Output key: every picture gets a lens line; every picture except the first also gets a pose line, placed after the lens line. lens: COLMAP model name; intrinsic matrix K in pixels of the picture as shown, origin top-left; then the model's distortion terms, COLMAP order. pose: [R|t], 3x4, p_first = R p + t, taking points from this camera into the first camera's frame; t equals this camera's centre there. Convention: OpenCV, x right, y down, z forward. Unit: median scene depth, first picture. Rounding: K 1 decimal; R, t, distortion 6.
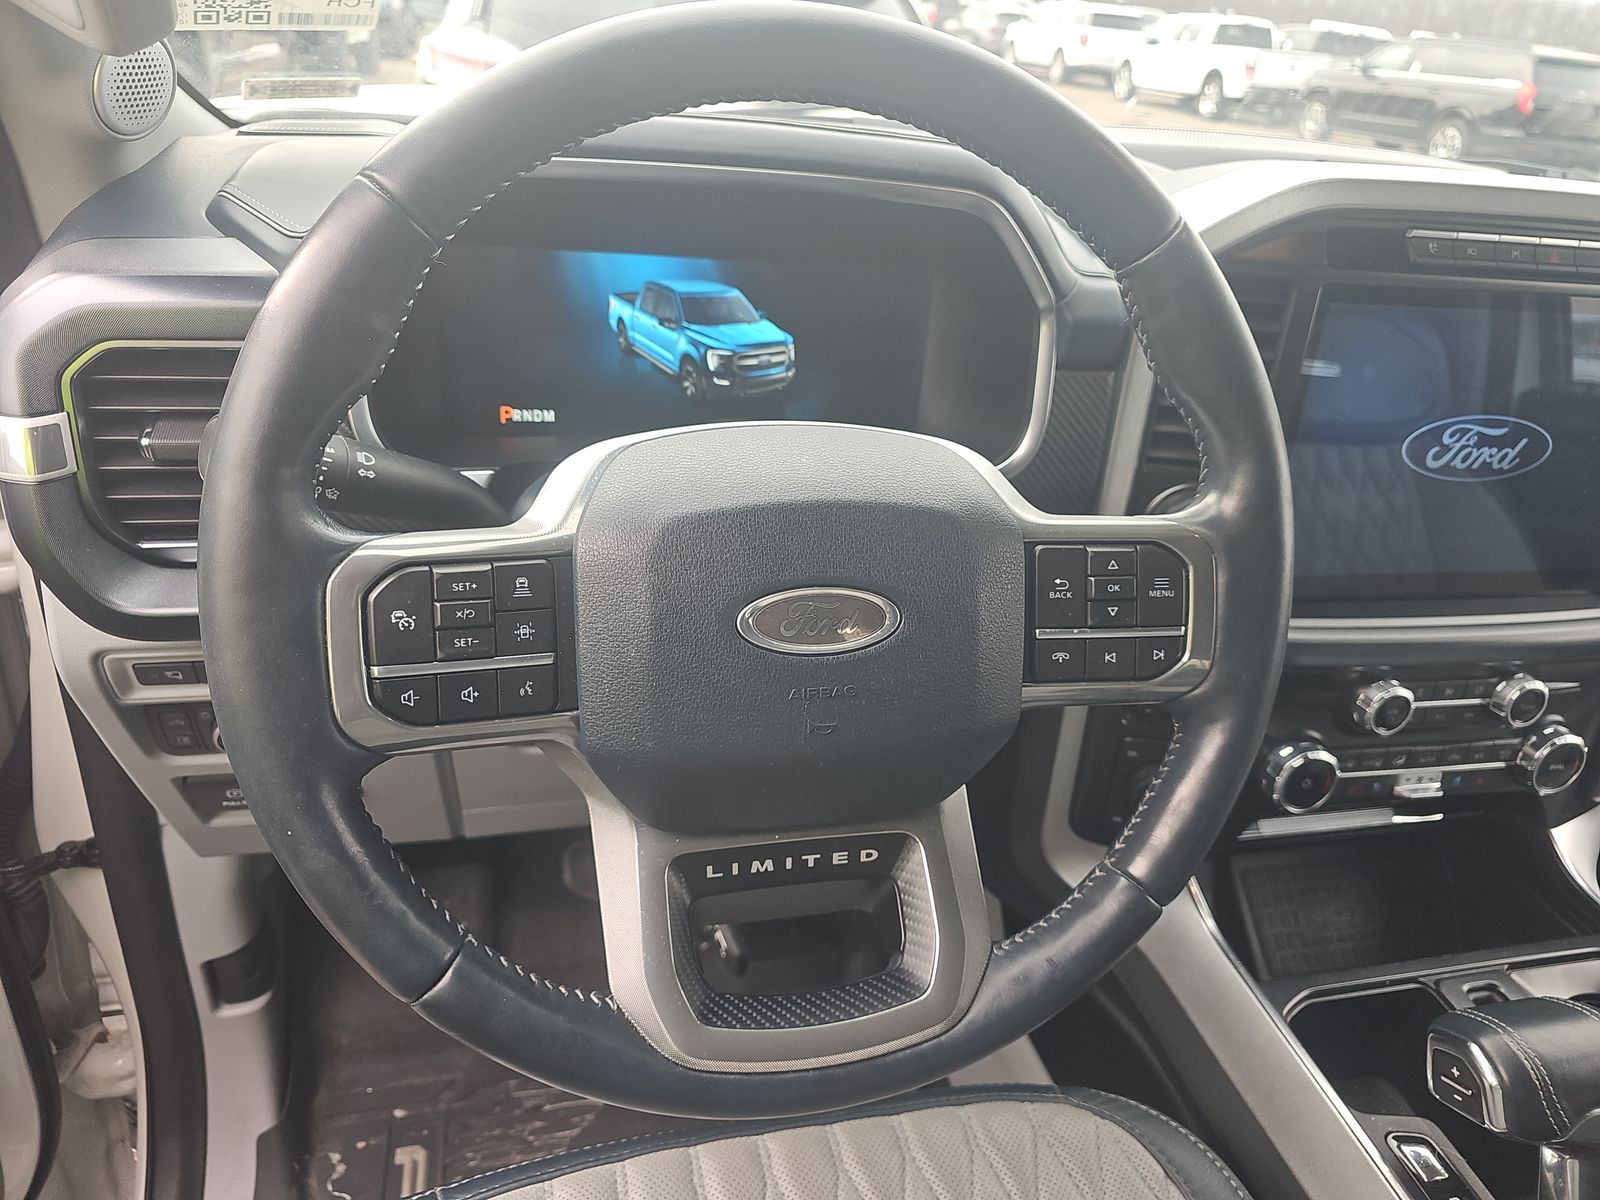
lens RADIAL K [[1060.0, 0, 797.7], [0, 1060.0, 631.0], [0, 0, 1]] dist [0.148635, -0.168442]
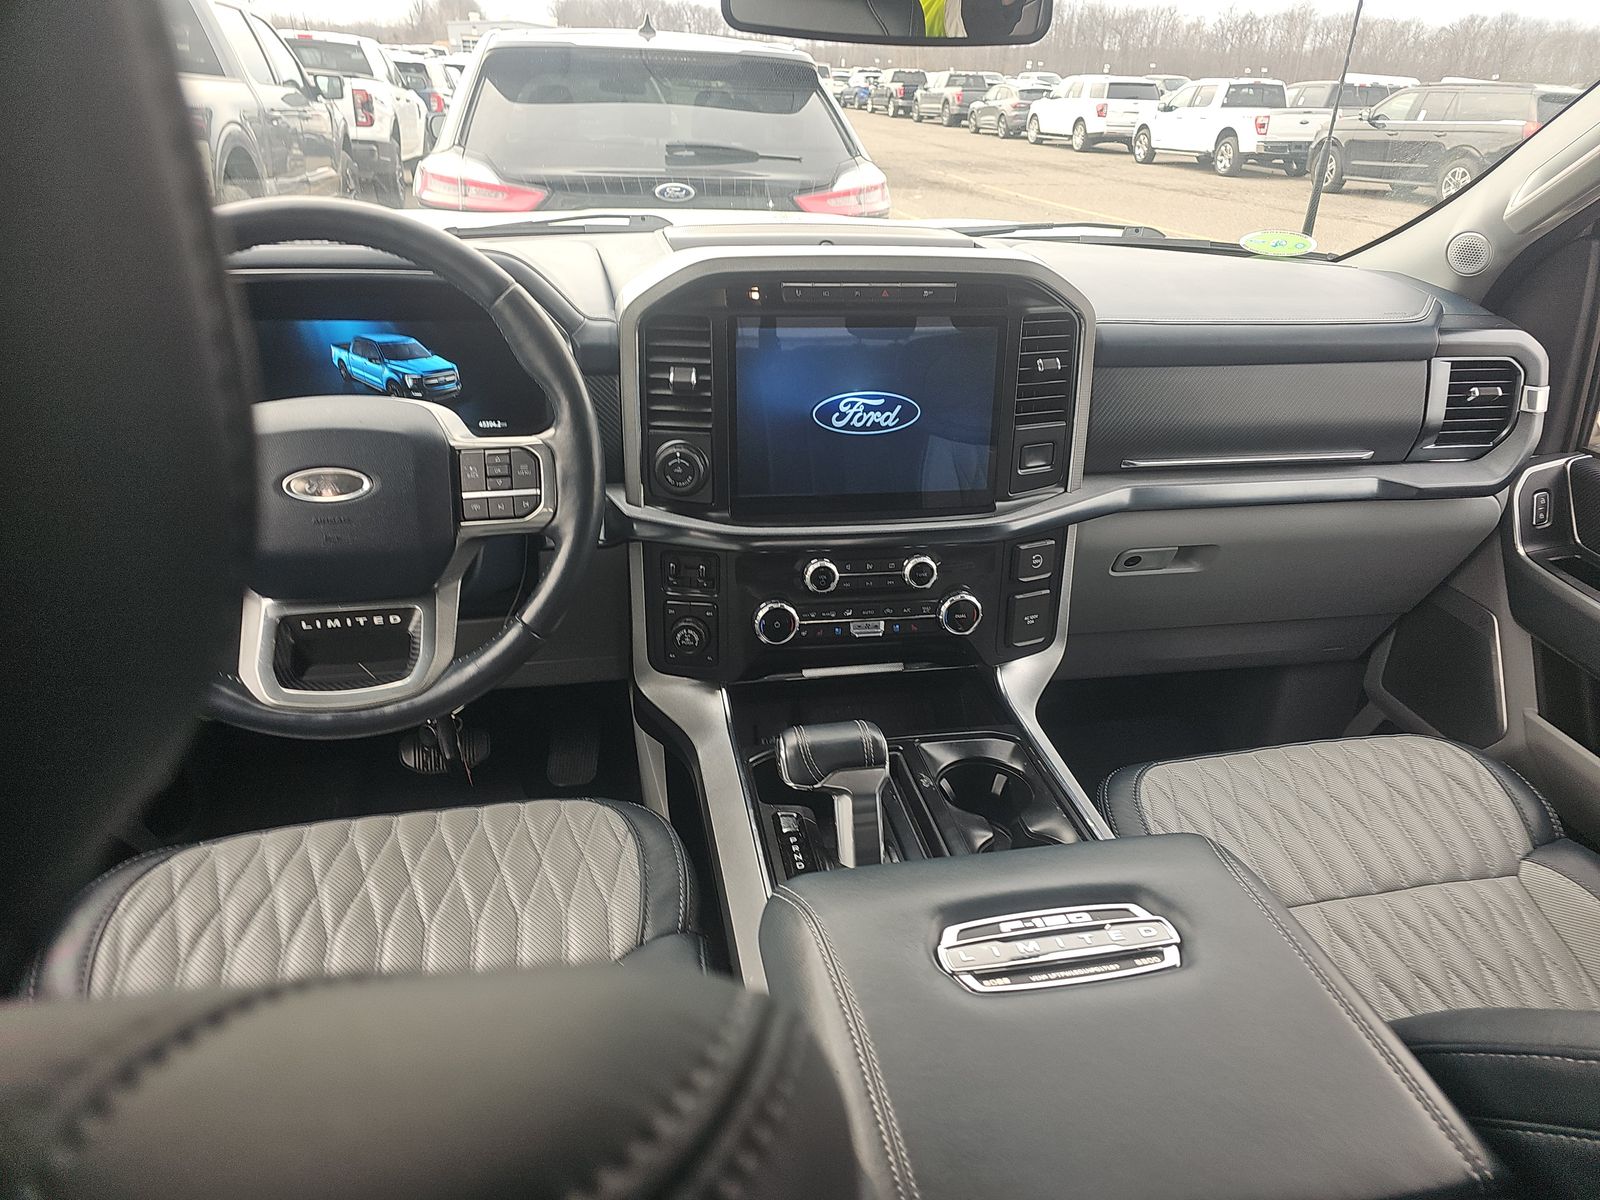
lens RADIAL K [[1086.5, 0, 800.0], [0, 1086.5, 600.0], [0, 0, 1]] dist [0.017465, -0.003604]
pose [[0.997422, -0.041596, -0.058478, 0.606257], [0.036388, 0.995502, -0.087476, 0.249791], [0.061854, 0.085122, 0.994449, -0.598025]]
